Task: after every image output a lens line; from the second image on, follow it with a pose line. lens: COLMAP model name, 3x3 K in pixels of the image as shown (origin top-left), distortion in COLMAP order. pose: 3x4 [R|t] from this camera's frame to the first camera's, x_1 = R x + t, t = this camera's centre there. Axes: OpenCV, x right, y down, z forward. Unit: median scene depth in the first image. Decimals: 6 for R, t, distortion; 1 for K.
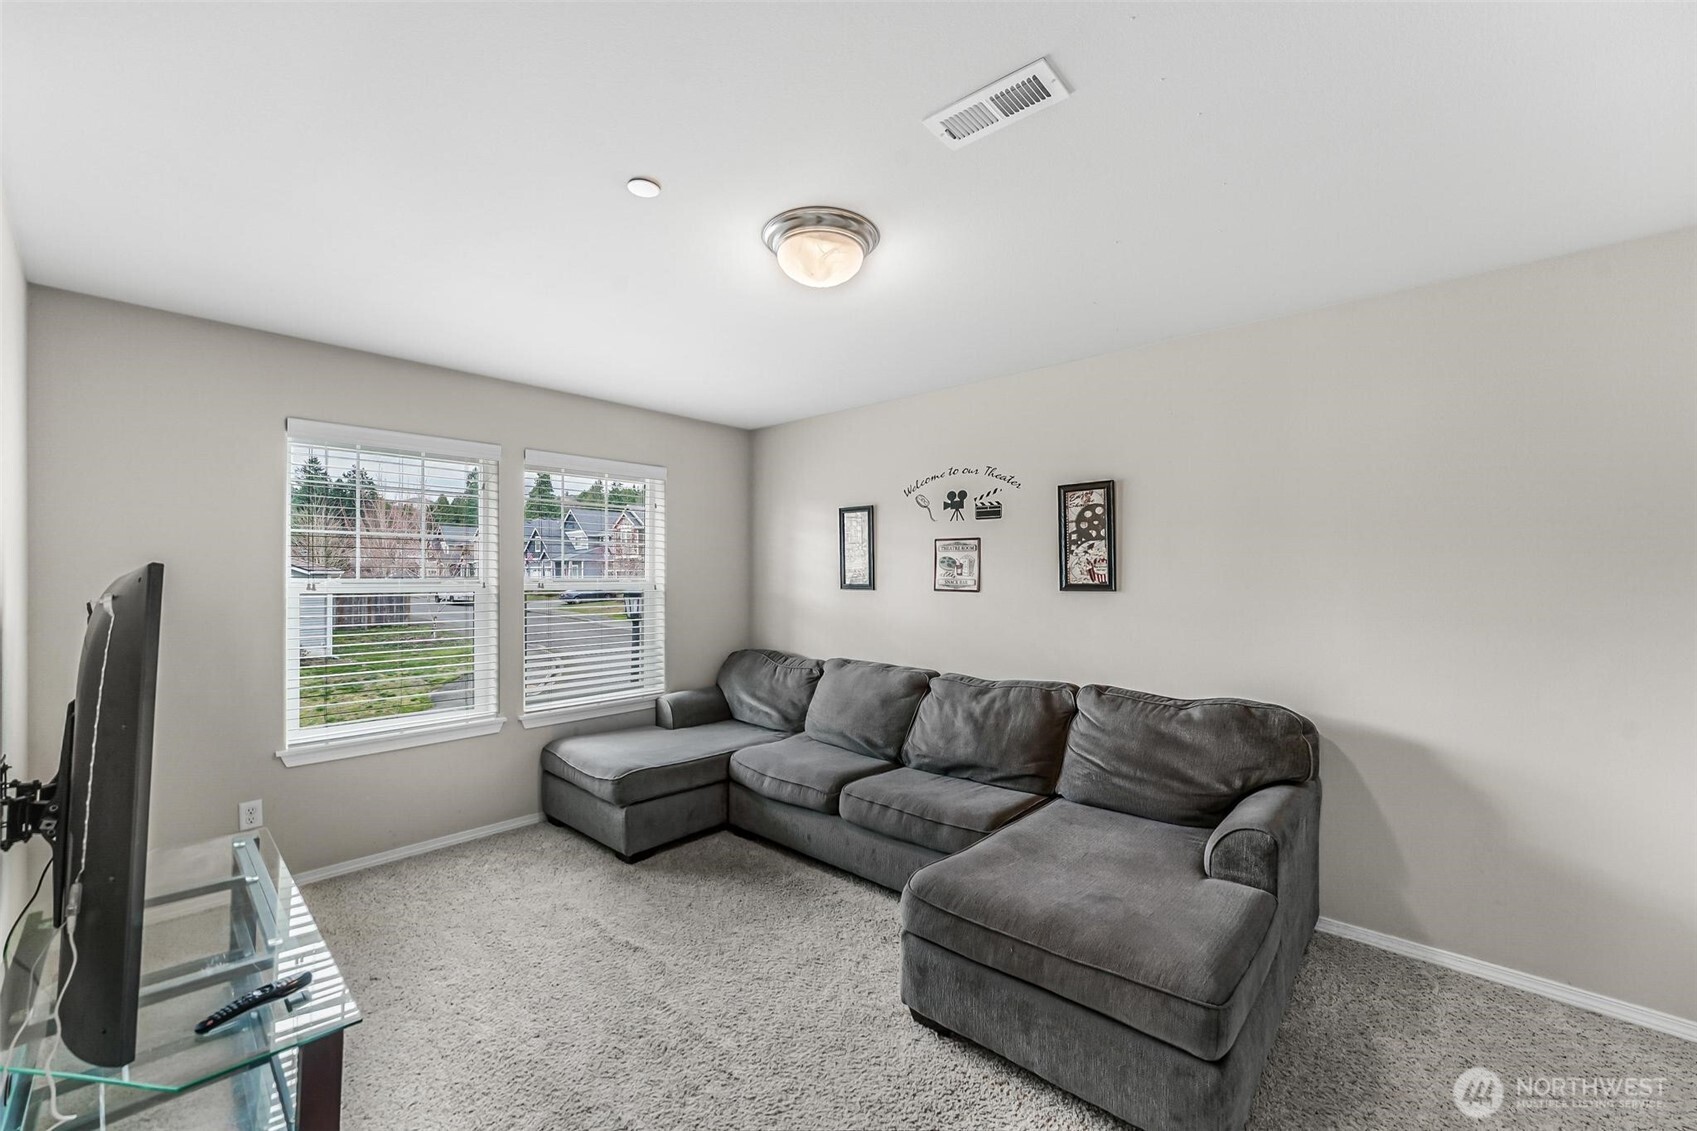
lens RADIAL K [[687.6, 0, 843.9], [0, 687.6, 565.8], [0, 0, 1]] dist [0.000898, 0.000206]
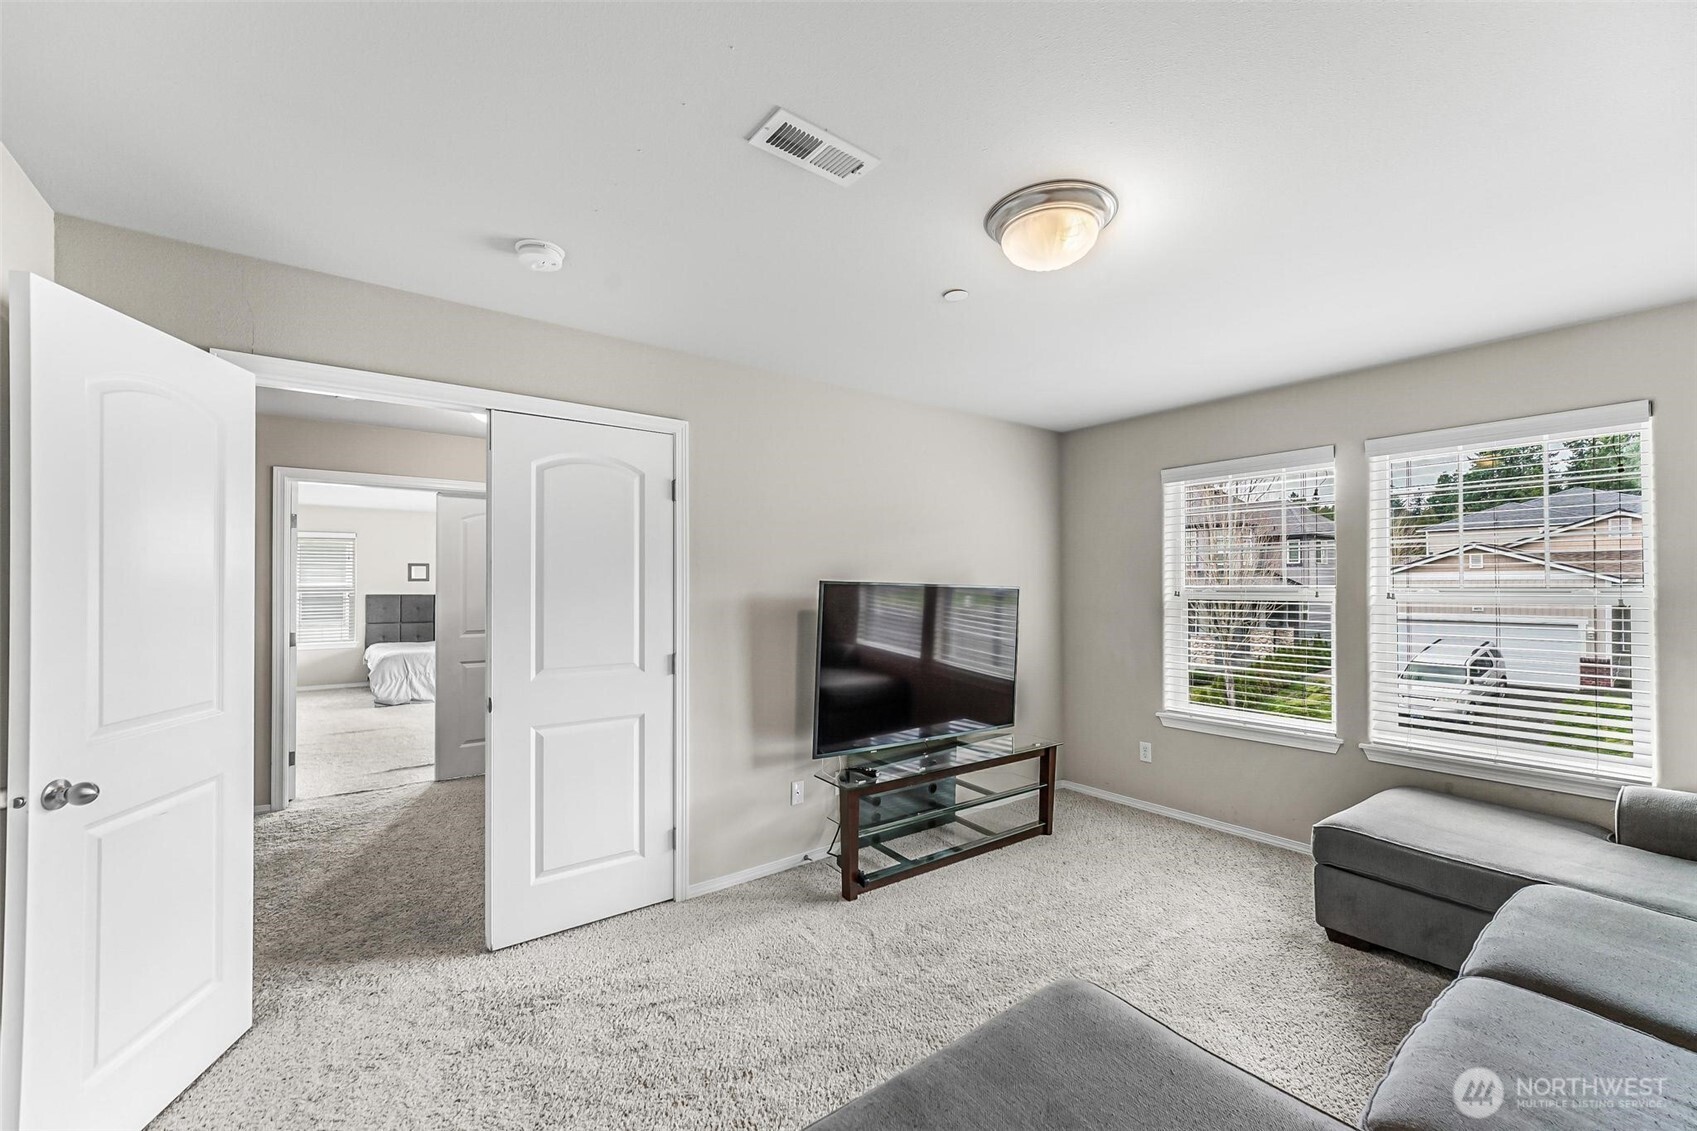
lens RADIAL K [[687.6, 0, 845.5], [0, 687.6, 578.2], [0, 0, 1]] dist [0.000898, 0.000206]
pose [[-0.186658, -0.008270, -0.982390, 0.497706], [0.023895, 0.999631, -0.012956, 0.001415], [0.982134, -0.025893, -0.186392, 0.491214]]
